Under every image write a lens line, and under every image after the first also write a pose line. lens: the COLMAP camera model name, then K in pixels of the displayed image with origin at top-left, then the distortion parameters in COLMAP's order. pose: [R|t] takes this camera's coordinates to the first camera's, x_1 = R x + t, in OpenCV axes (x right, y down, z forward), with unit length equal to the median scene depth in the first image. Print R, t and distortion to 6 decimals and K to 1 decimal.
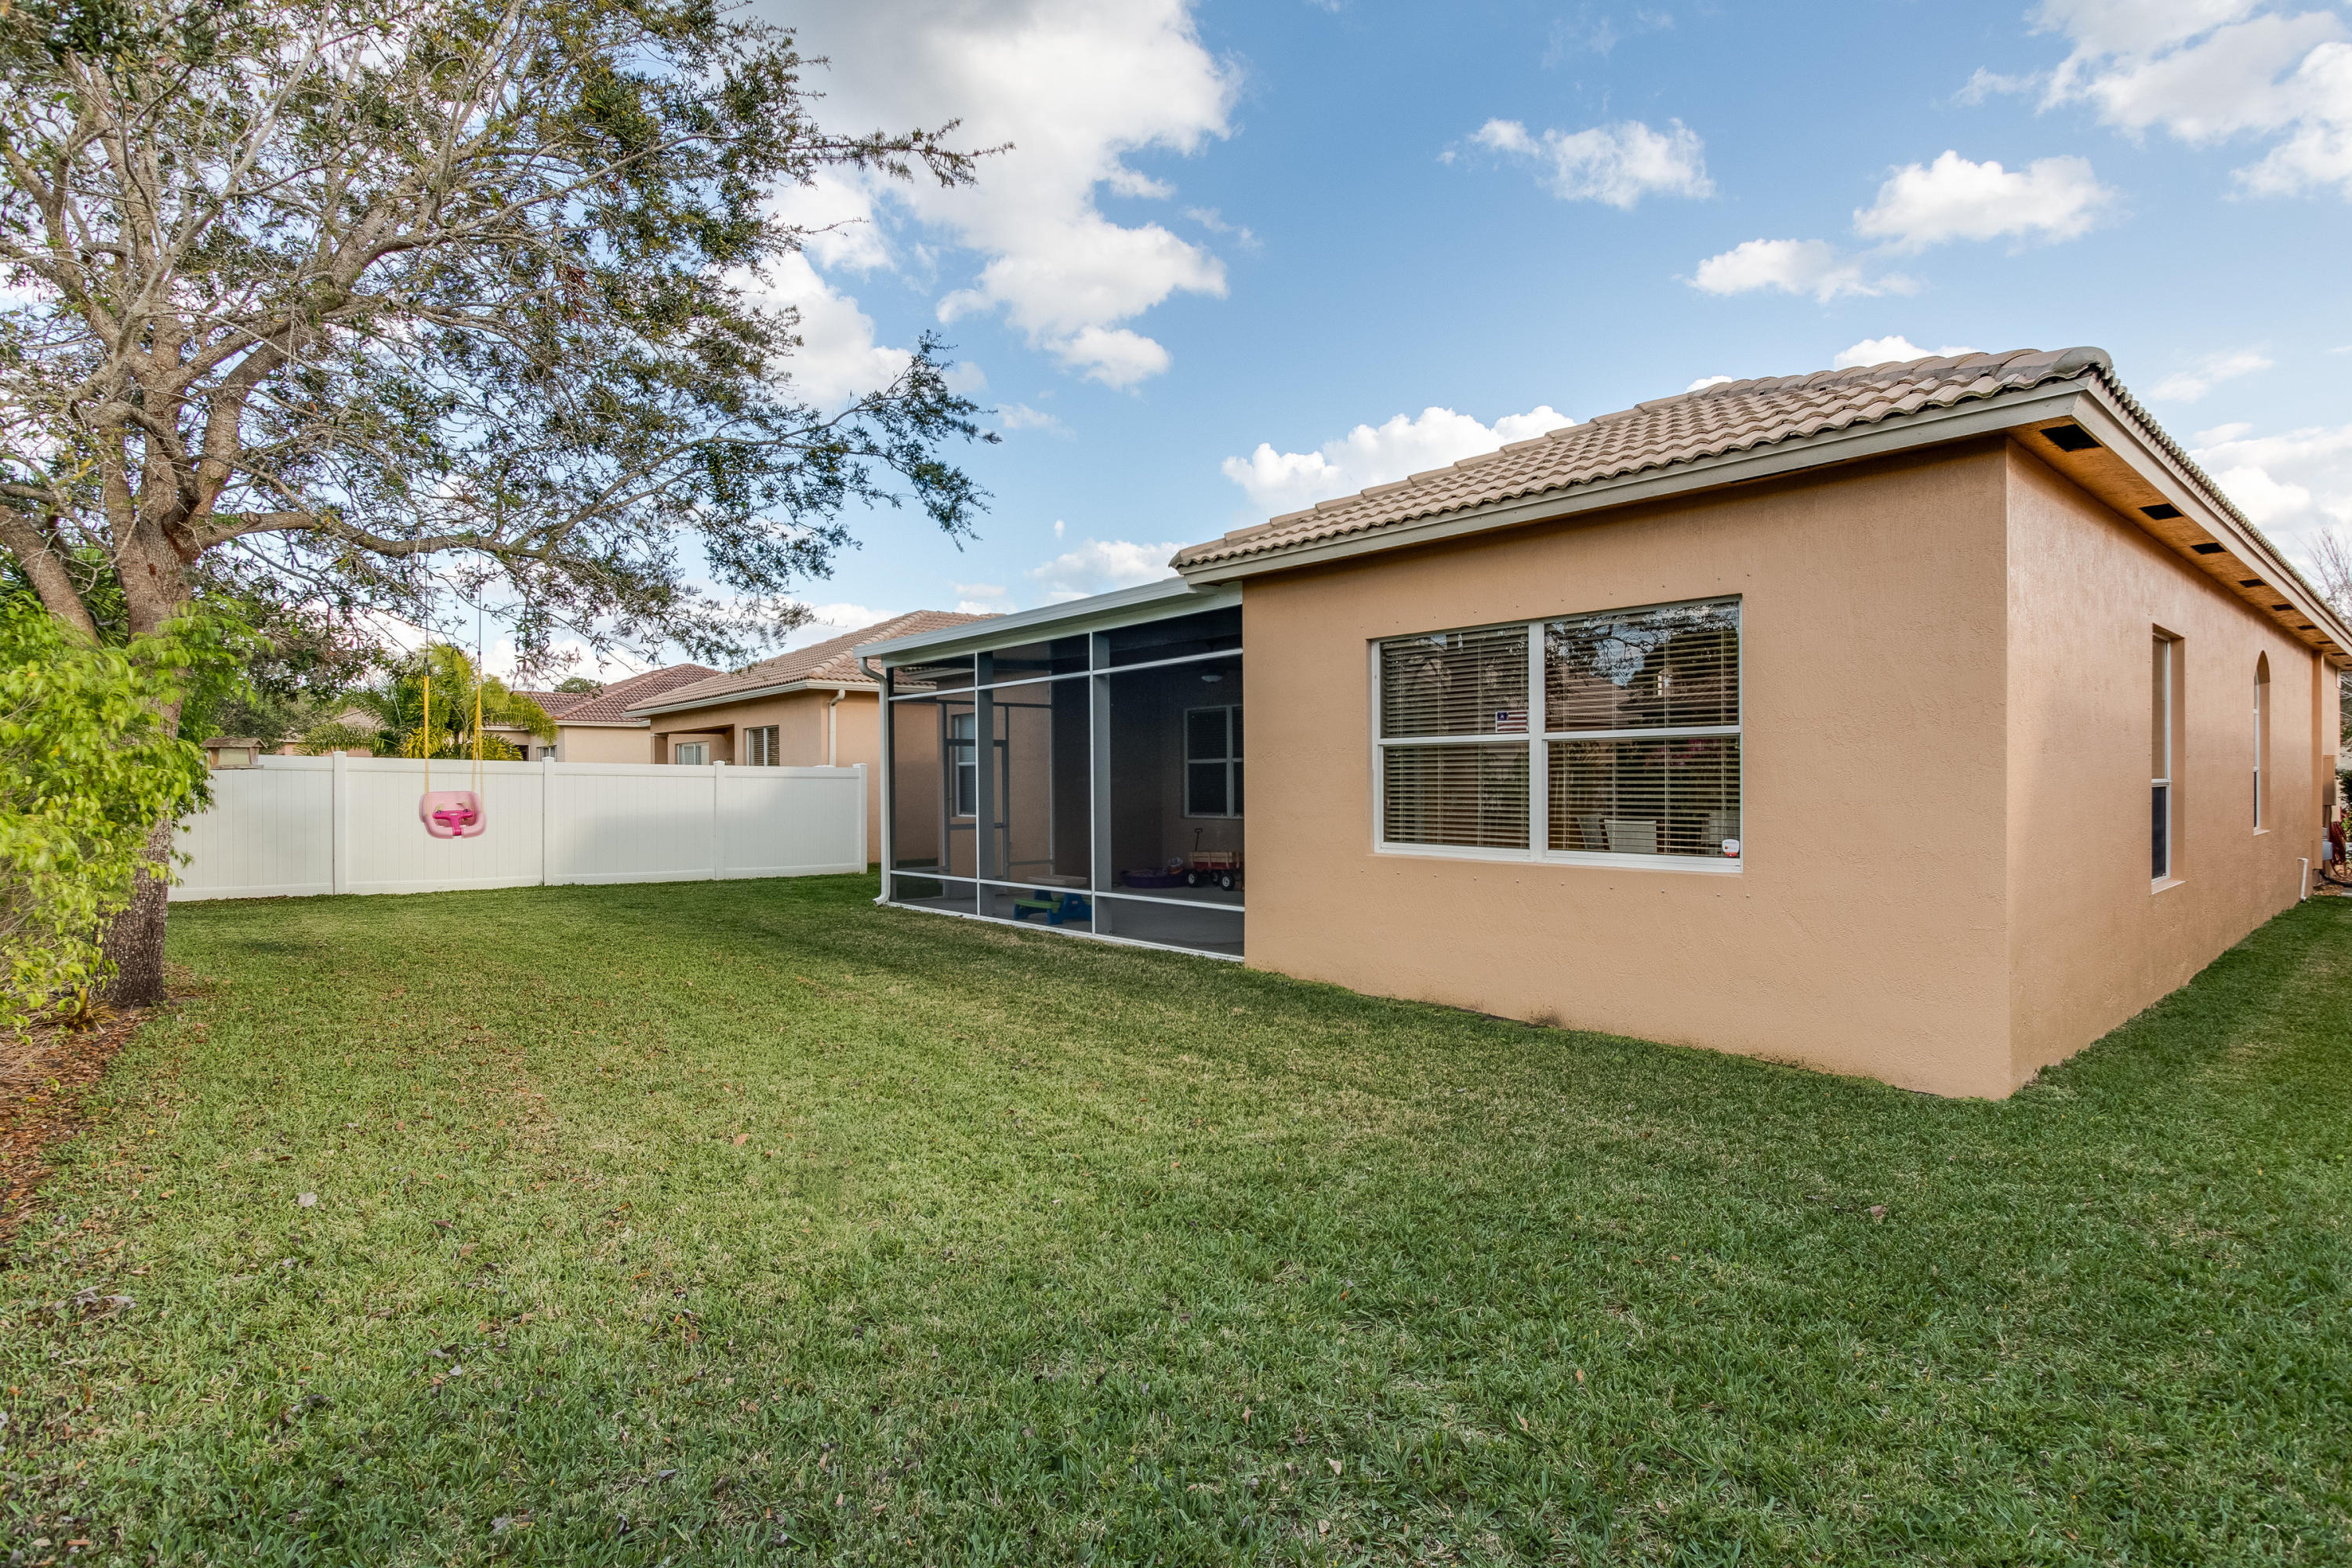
lens RADIAL K [[1155.2, 0, 1173.8], [0, 1155.2, 779.6], [0, 0, 1]] dist [0.001324, -0.000020]
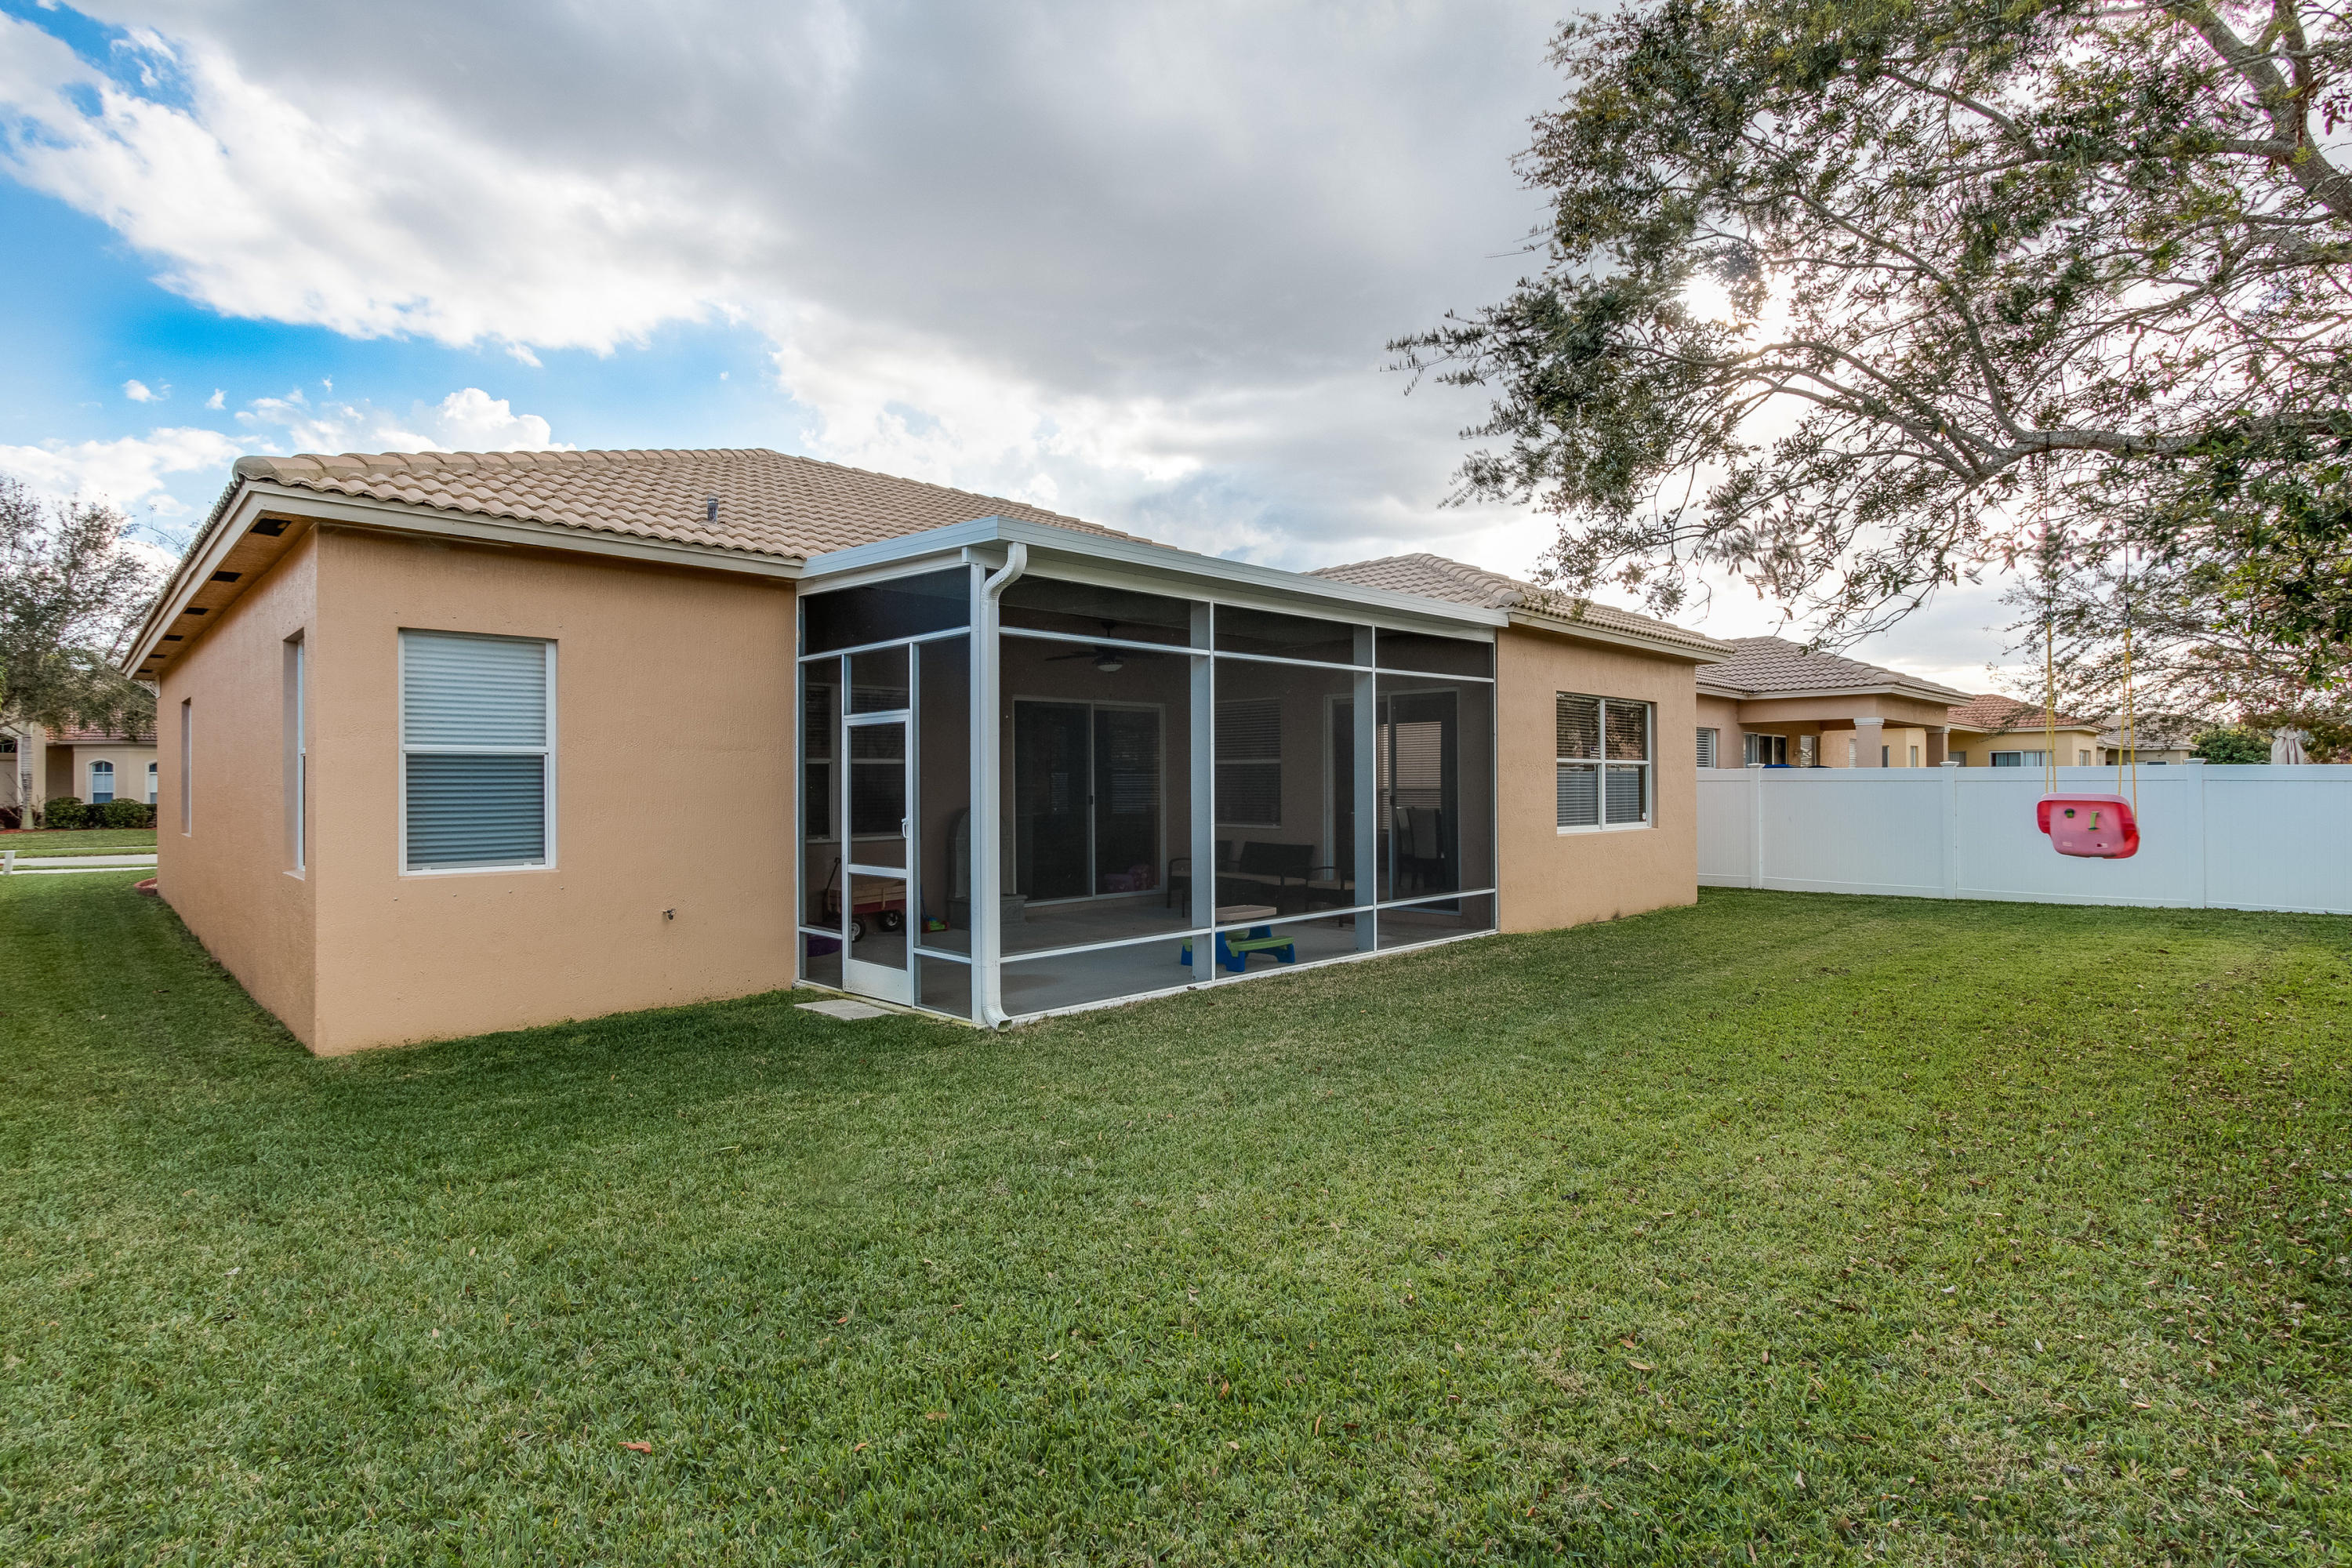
lens RADIAL K [[1155.2, 0, 1172.8], [0, 1155.2, 783.9], [0, 0, 1]] dist [0.001324, -0.000020]
pose [[-0.058897, 0.012971, 0.998180, -0.981018], [0.011619, 0.999857, -0.012307, 0.008953], [-0.998196, 0.010873, -0.059039, 1.210906]]
